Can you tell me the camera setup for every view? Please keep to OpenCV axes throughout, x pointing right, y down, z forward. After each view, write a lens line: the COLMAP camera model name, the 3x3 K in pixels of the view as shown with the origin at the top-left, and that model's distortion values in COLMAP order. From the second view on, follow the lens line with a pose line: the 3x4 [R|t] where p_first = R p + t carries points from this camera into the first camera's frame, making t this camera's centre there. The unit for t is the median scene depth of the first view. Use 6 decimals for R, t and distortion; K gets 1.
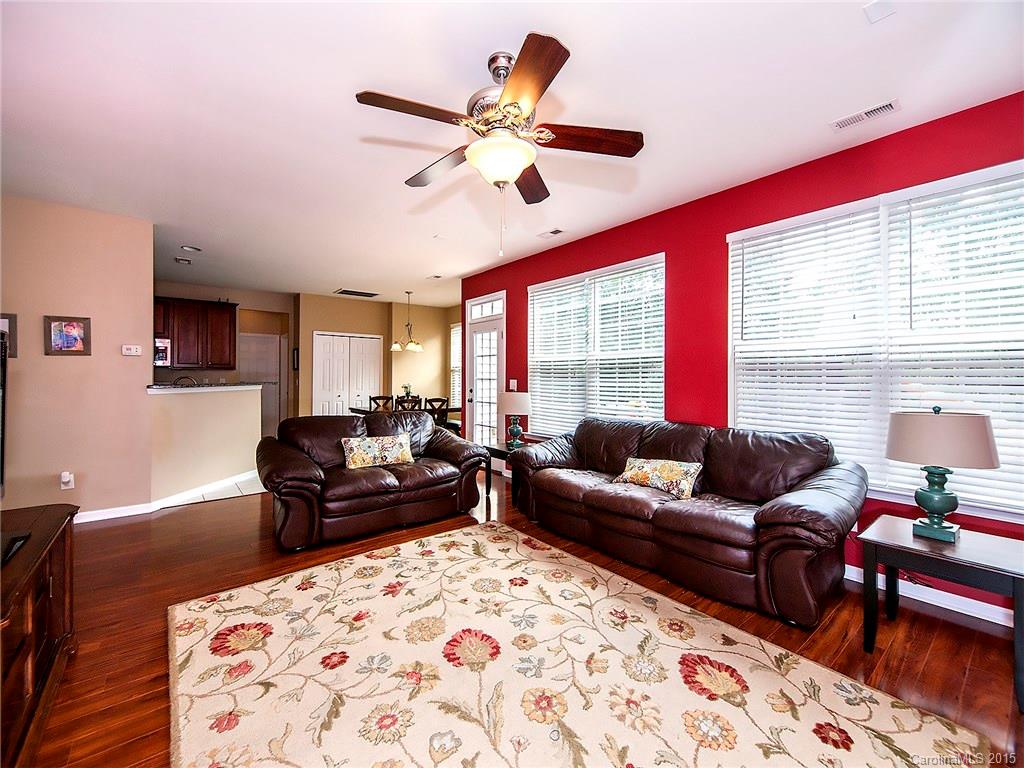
lens RADIAL K [[426.5, 0, 502.7], [0, 426.5, 379.7], [0, 0, 1]] dist [0.019305, -0.000417]
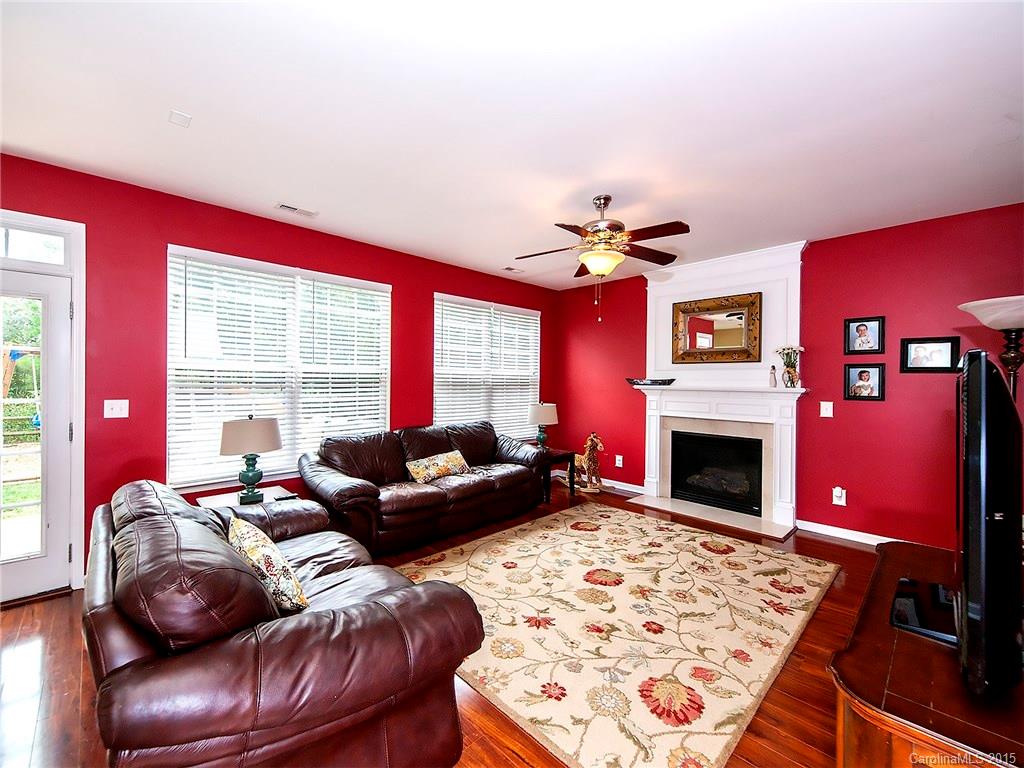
lens RADIAL K [[426.5, 0, 502.5], [0, 426.5, 384.0], [0, 0, 1]] dist [0.019305, -0.000417]
pose [[-0.099697, -0.009285, 0.994975, -1.378592], [0.004405, 0.999943, 0.009772, -0.060756], [-0.995008, 0.005357, -0.099650, 1.358593]]
